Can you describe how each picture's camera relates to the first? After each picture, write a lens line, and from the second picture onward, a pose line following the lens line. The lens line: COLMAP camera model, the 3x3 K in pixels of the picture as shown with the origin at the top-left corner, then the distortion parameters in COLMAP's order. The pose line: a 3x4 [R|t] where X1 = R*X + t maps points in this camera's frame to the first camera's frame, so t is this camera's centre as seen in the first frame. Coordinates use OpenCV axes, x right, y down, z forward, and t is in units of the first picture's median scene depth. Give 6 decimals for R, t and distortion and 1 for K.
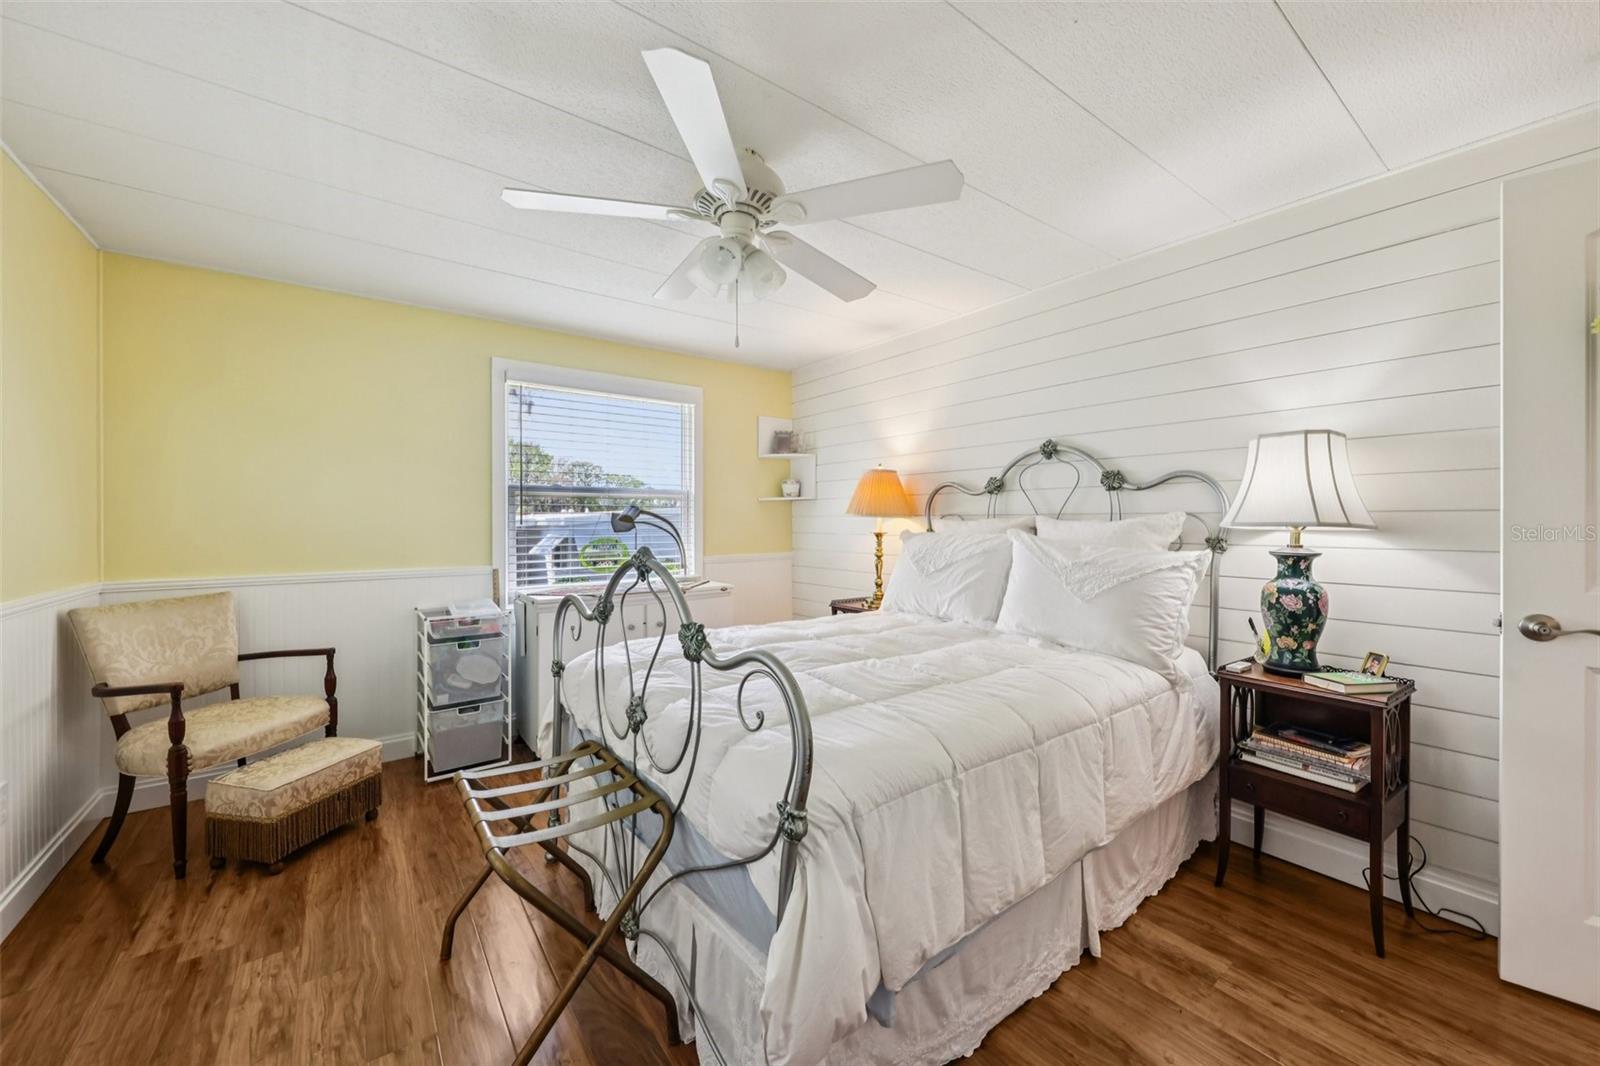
lens RADIAL K [[608.2, 0, 796.1], [0, 608.2, 522.2], [0, 0, 1]] dist [0.023351, -0.014836]
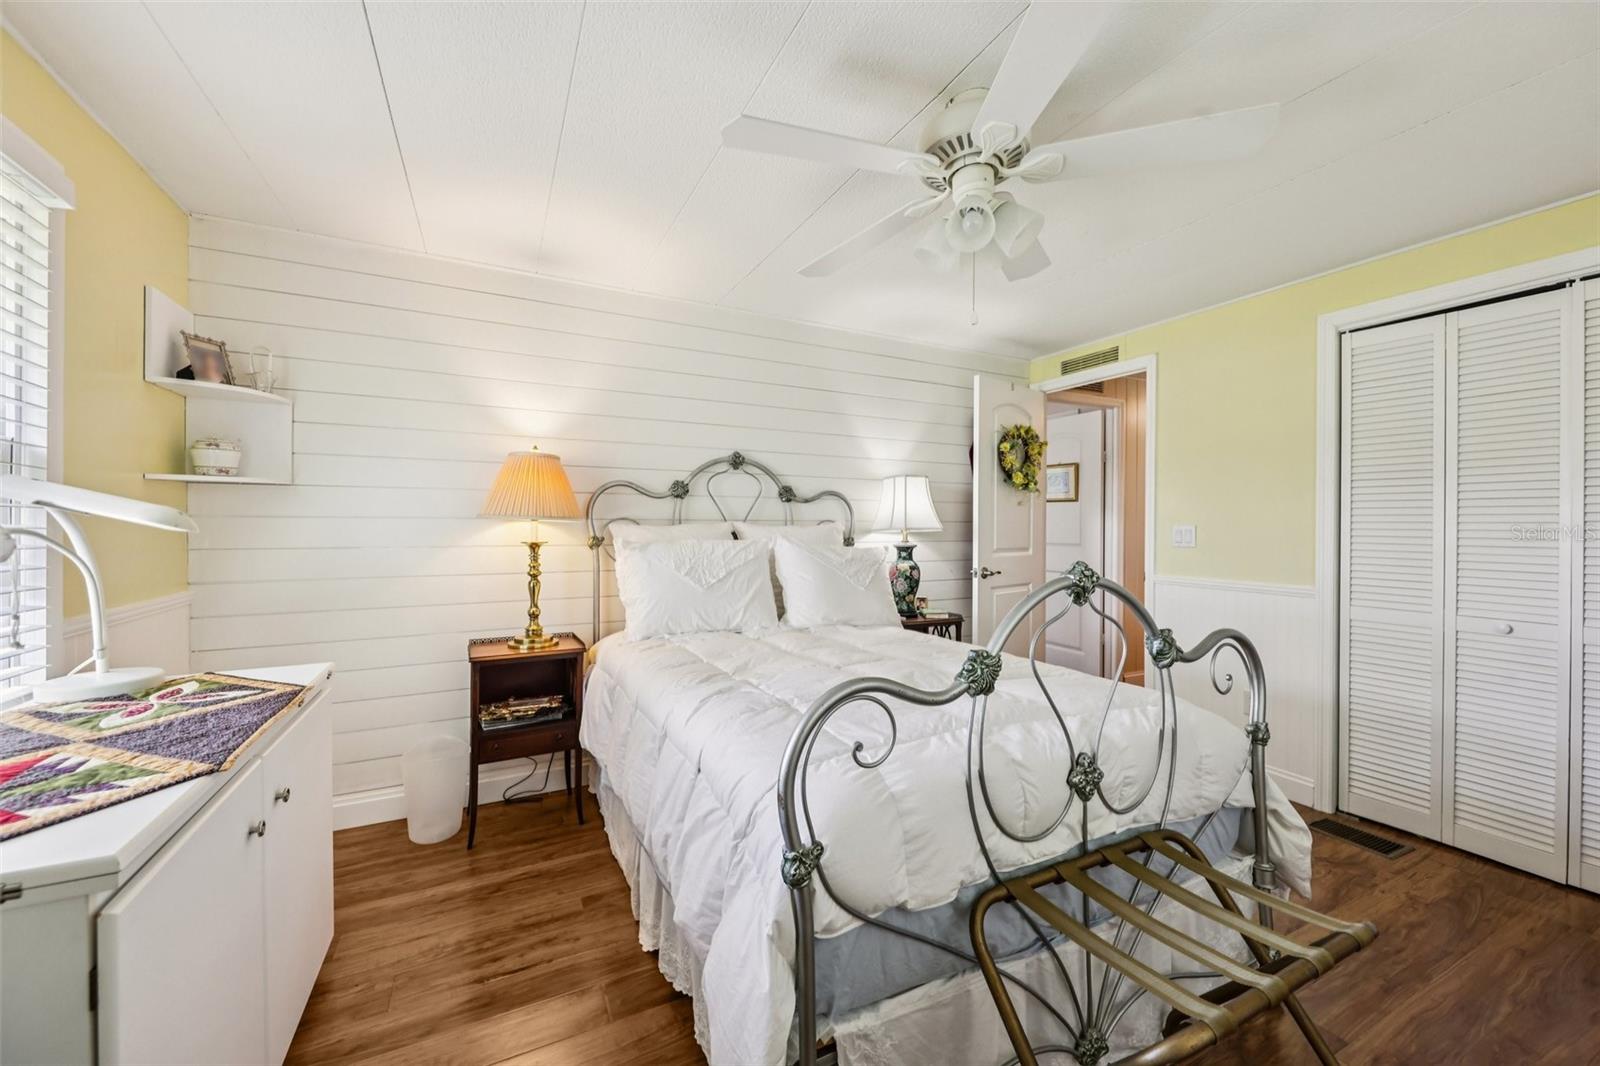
lens RADIAL K [[608.2, 0, 796.1], [0, 608.2, 522.2], [0, 0, 1]] dist [0.023351, -0.014836]
pose [[0.171088, 0.004985, 0.985243, -0.636262], [-0.002919, 0.999985, -0.004552, -0.004588], [-0.985251, -0.002097, 0.171100, 0.708968]]
